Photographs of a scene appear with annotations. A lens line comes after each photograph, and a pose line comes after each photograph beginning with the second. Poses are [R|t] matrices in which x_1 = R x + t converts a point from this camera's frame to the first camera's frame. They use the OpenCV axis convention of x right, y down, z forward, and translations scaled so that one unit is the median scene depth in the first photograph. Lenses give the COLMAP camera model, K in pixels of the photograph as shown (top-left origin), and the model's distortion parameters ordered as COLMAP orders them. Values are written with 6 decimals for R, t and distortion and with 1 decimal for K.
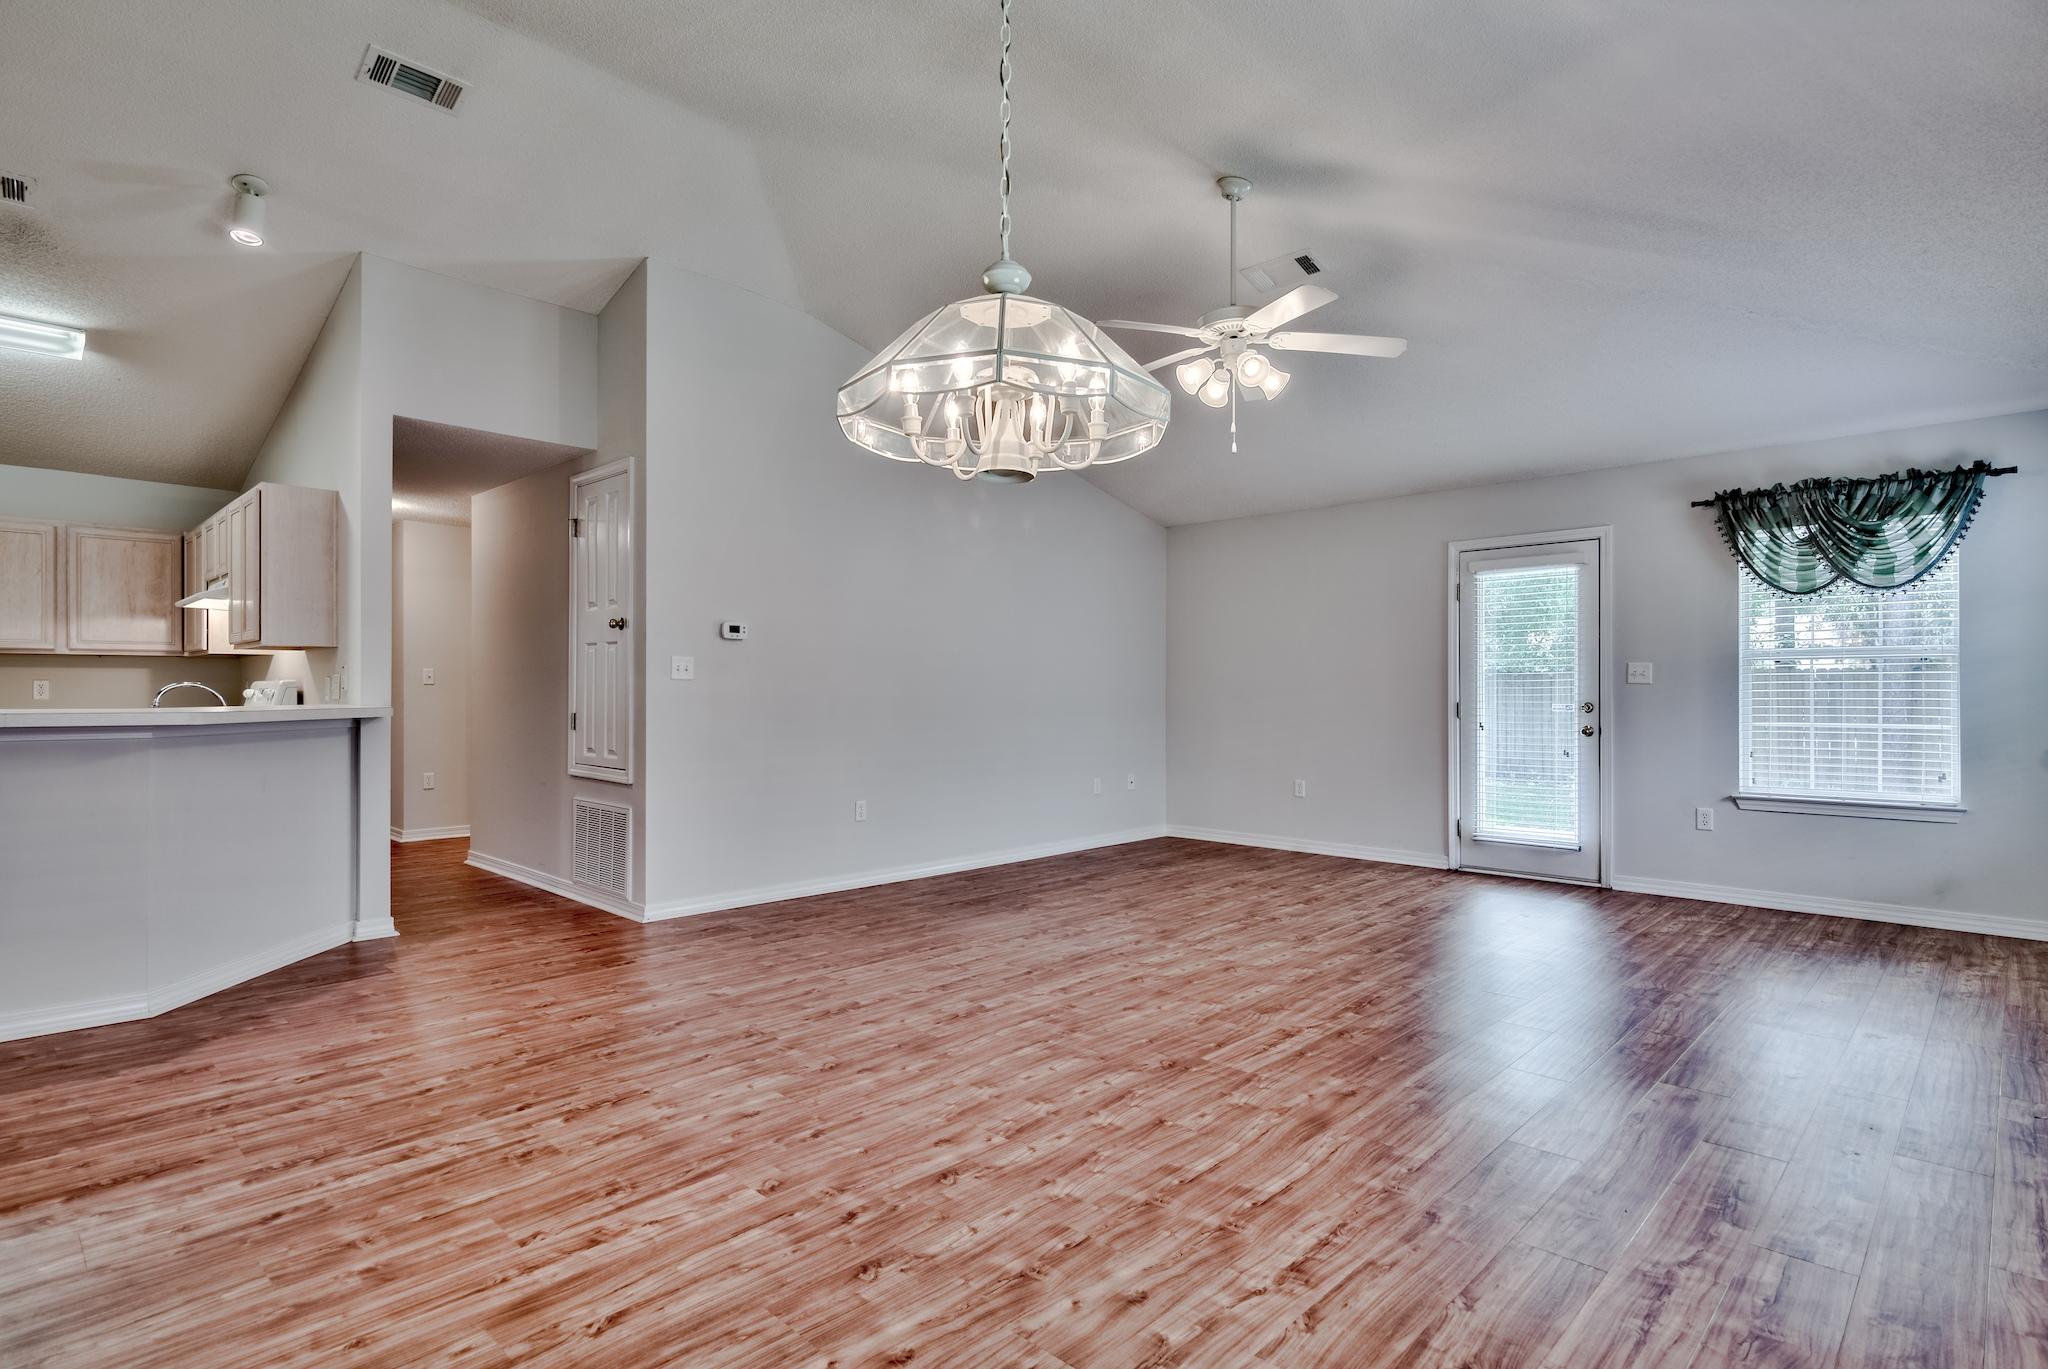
lens RADIAL K [[1040.5, 0, 981.5], [0, 1040.5, 692.8], [0, 0, 1]] dist [-0.000519, 0.000921]
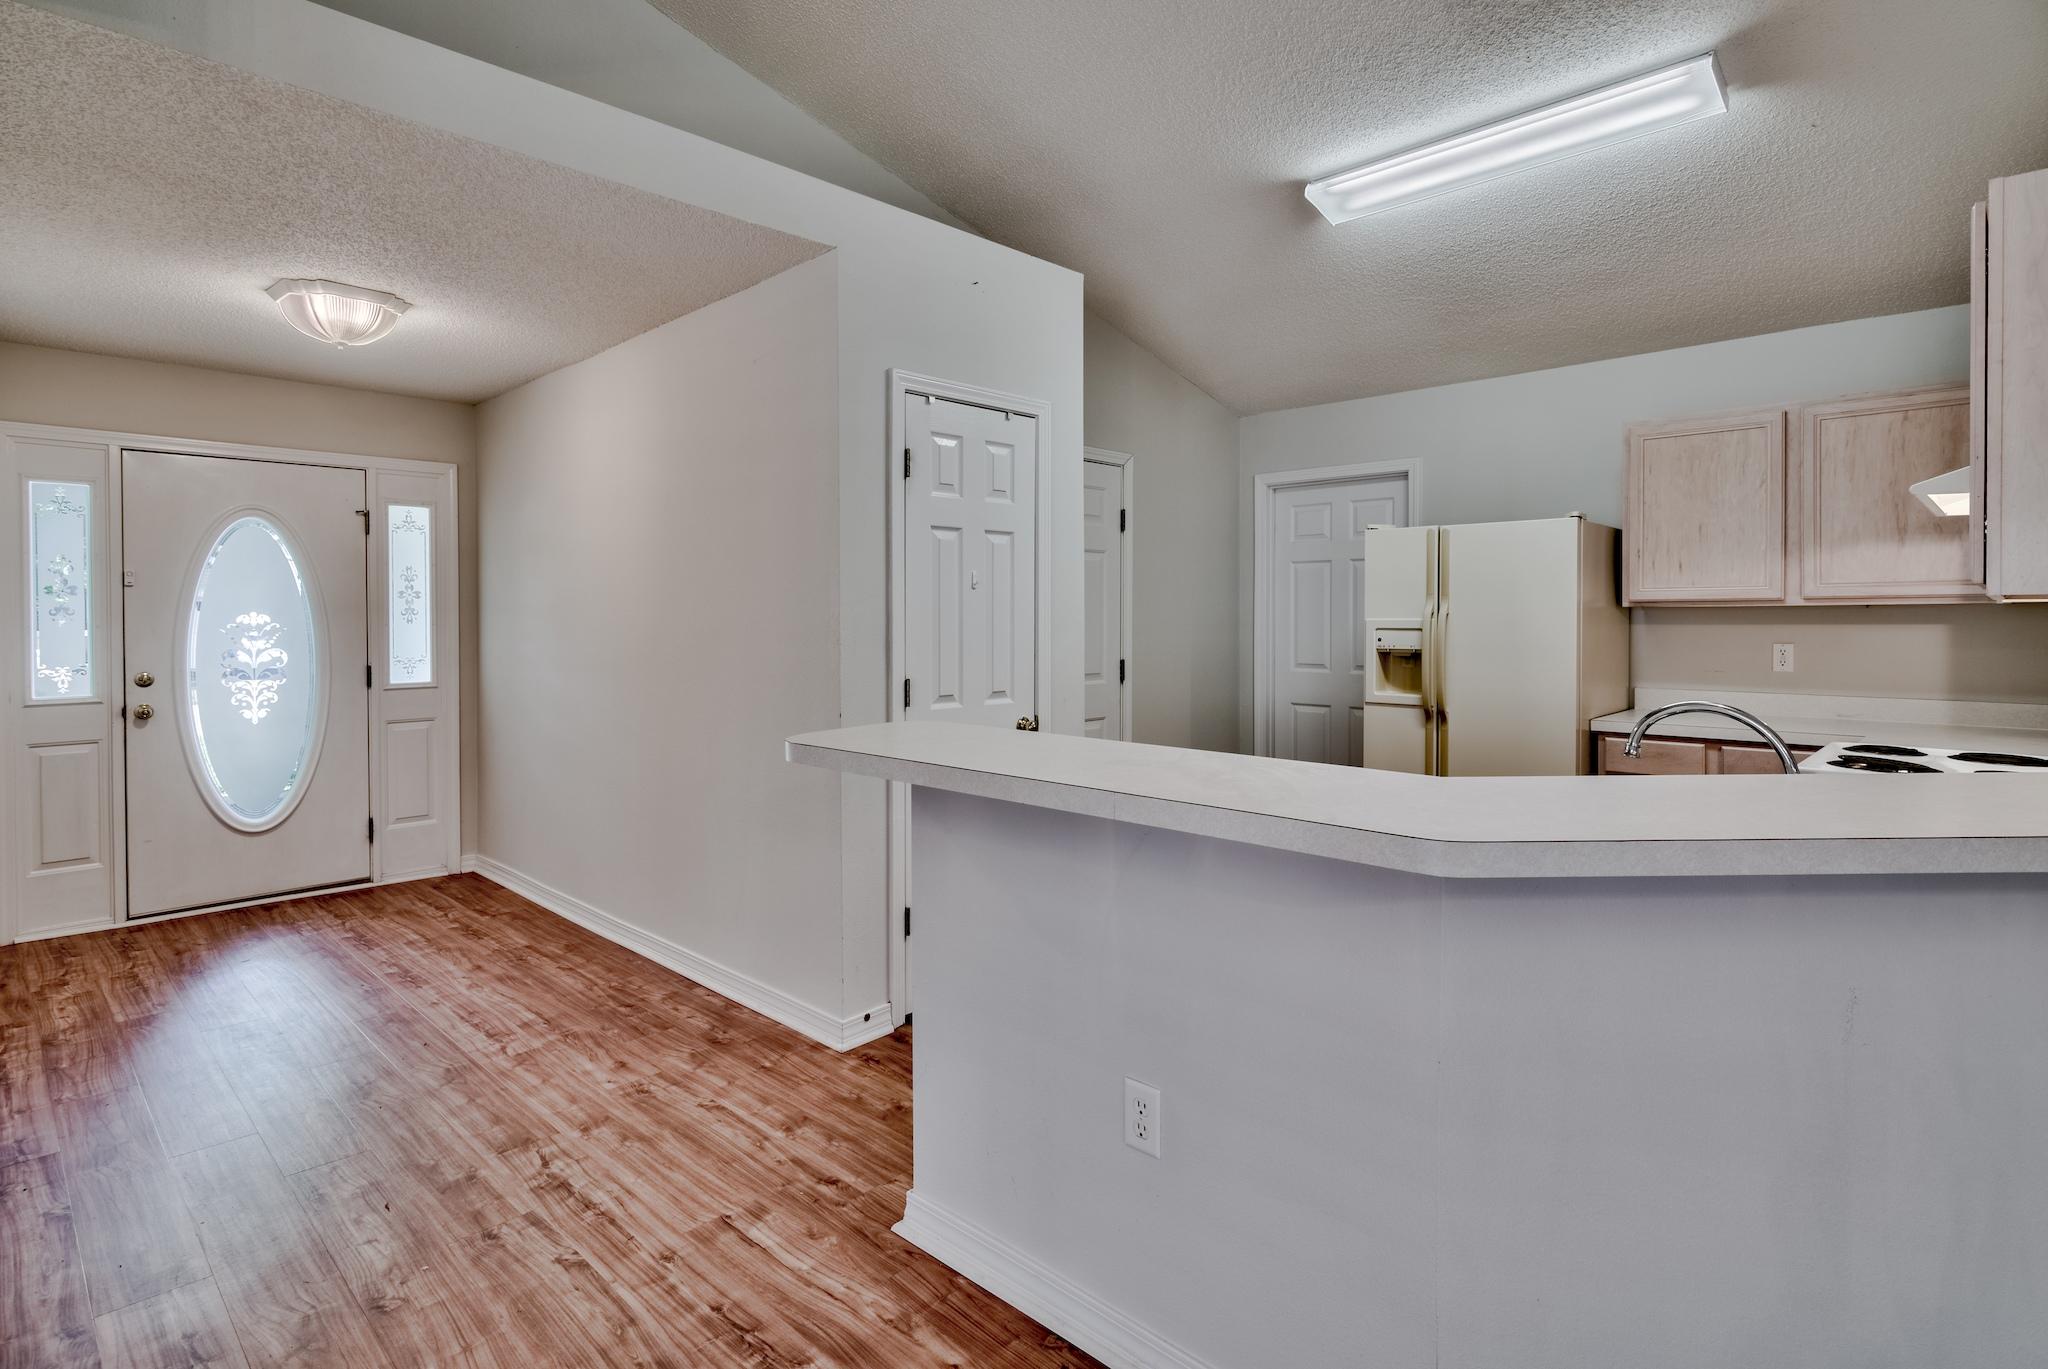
lens RADIAL K [[1039.9, 0, 1059.3], [0, 1039.9, 630.4], [0, 0, 1]] dist [-0.001198, -0.000077]
pose [[0.042617, 0.011876, -0.999021, -0.409157], [0.003132, 0.999923, 0.012020, -0.050648], [0.999087, -0.003641, 0.042577, 0.815229]]
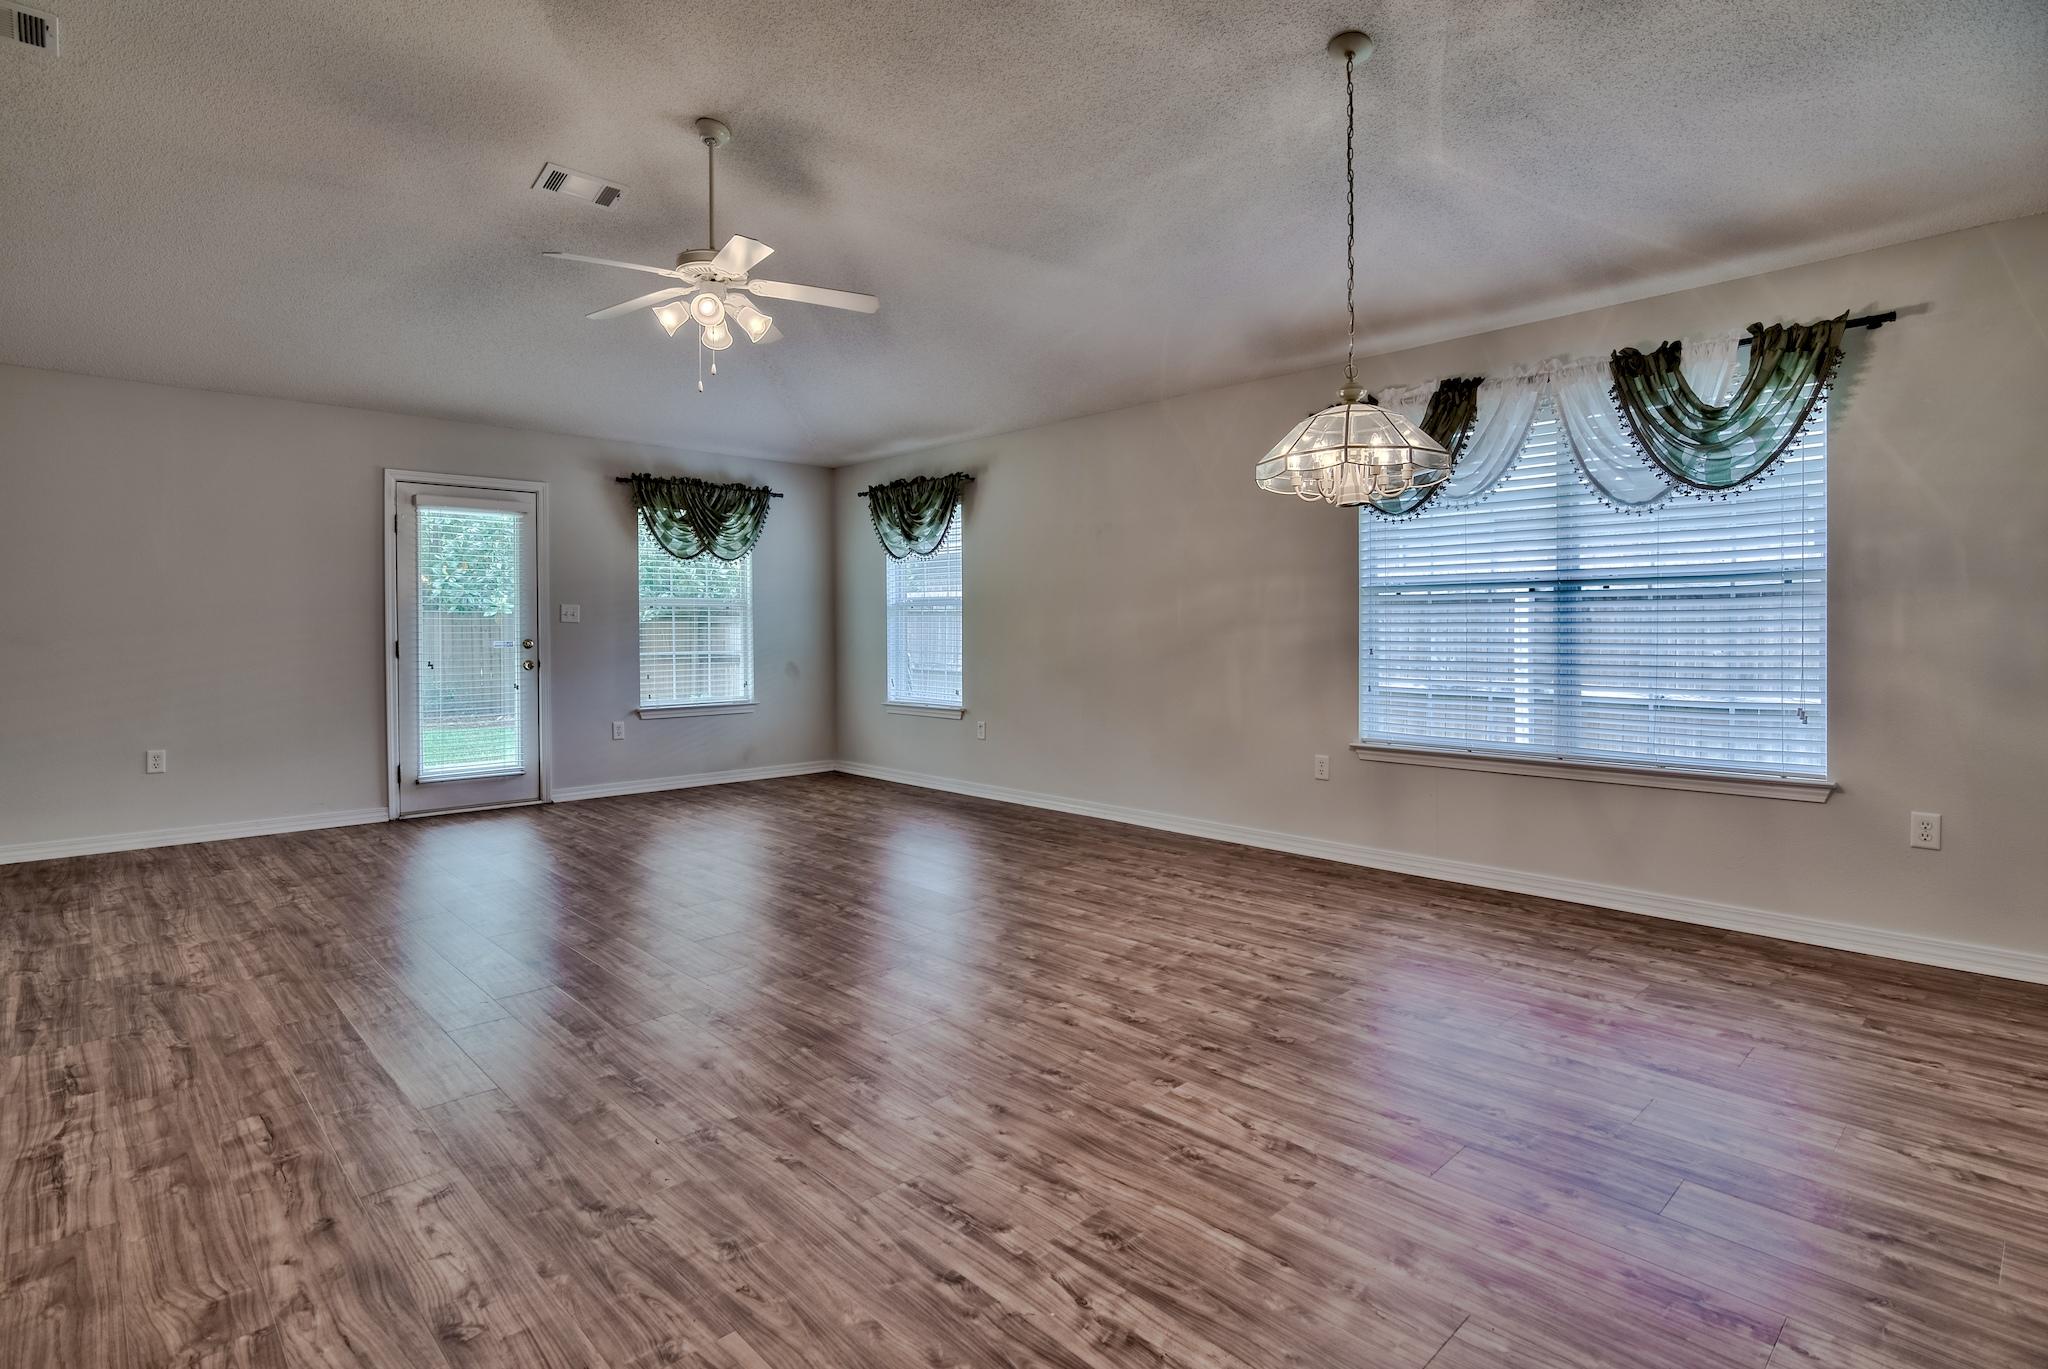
lens RADIAL K [[1028.8, 0, 1045.7], [0, 1028.8, 642.9], [0, 0, 1]] dist [-0.003688, 0.001382]
pose [[0.001855, -0.012675, 0.999918, -0.807153], [0.003212, 0.999915, 0.012669, 0.001579], [-0.999993, 0.003188, 0.001895, 0.713667]]
